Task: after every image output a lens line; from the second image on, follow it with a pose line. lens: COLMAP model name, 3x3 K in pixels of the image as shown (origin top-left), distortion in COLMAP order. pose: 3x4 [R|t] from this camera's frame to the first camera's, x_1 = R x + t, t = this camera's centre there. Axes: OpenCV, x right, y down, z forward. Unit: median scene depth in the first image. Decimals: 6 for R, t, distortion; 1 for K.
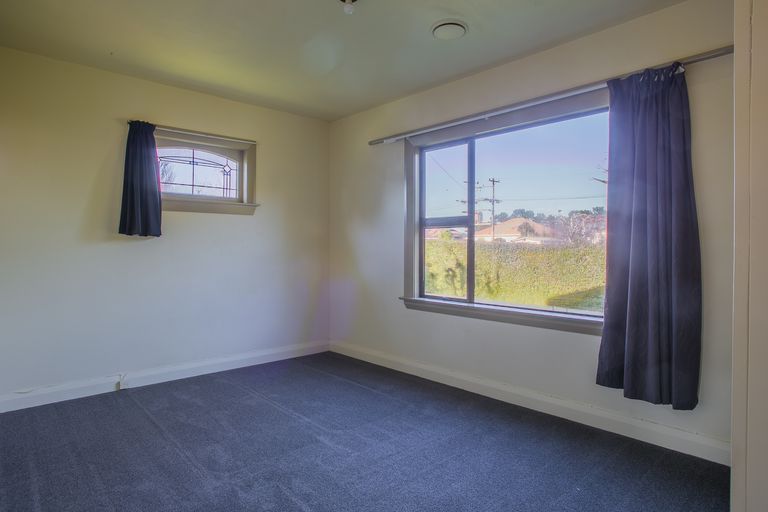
lens RADIAL K [[446.0, 0, 384.0], [0, 446.0, 256.0], [0, 0, 1]] dist [-0.043394, 0.001891]
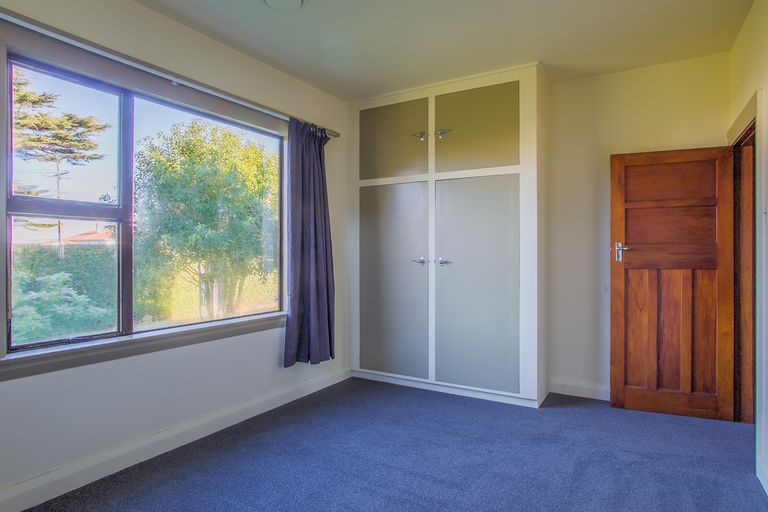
lens RADIAL K [[446.0, 0, 384.0], [0, 446.0, 256.0], [0, 0, 1]] dist [-0.043394, 0.001891]
pose [[-0.299473, -0.002117, 0.954102, -0.630407], [0.022267, 0.999710, 0.009208, -0.012701], [-0.953845, 0.024002, -0.299339, 0.939224]]
